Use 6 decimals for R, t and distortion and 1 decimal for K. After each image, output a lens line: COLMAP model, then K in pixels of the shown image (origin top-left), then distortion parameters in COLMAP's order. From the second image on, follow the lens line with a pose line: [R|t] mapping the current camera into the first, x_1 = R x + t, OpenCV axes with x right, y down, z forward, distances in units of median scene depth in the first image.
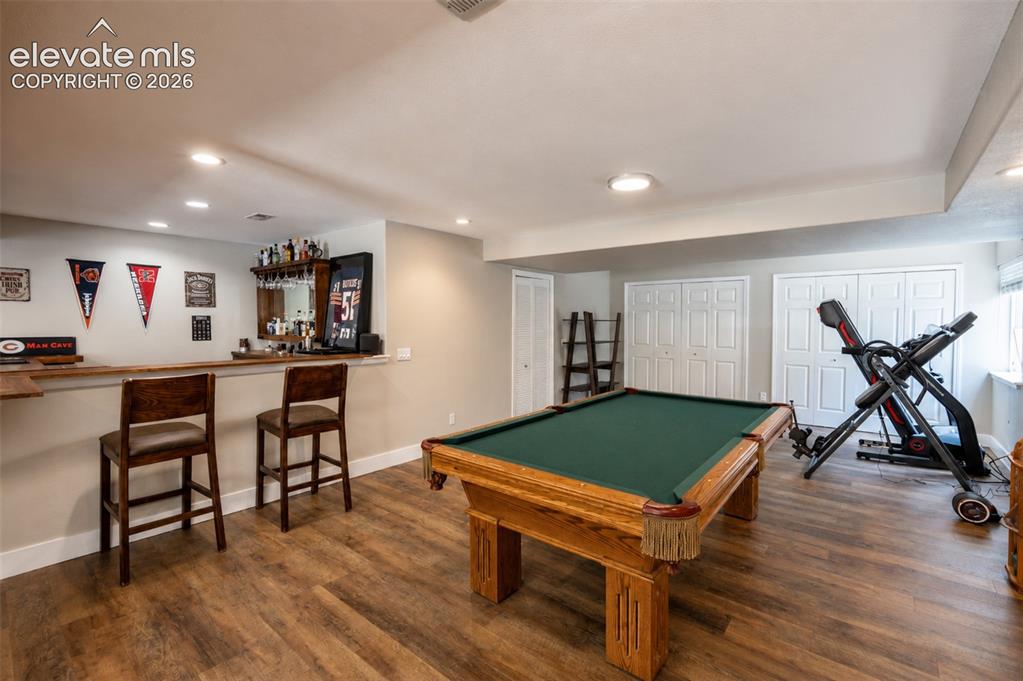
lens RADIAL K [[443.5, 0, 507.1], [0, 443.5, 335.7], [0, 0, 1]] dist [-0.004000, -0.000156]
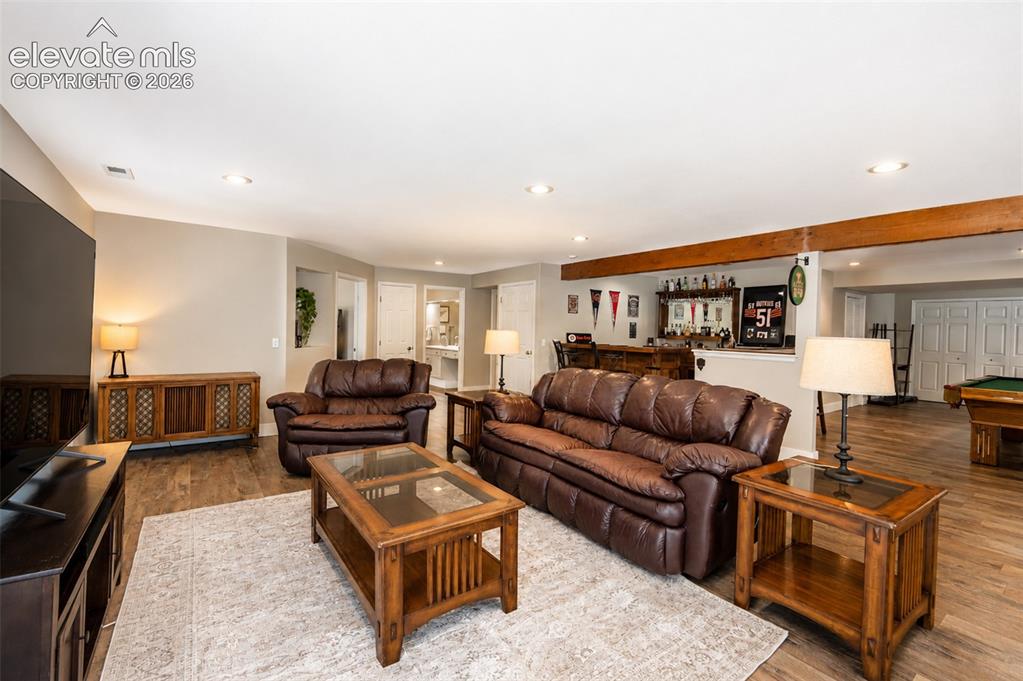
lens RADIAL K [[443.5, 0, 509.9], [0, 443.5, 334.6], [0, 0, 1]] dist [-0.004000, -0.000156]
pose [[0.965090, 0.023014, -0.260904, -0.806763], [-0.029229, 0.999373, -0.019966, 0.050716], [0.260281, 0.026895, 0.965158, -0.754189]]
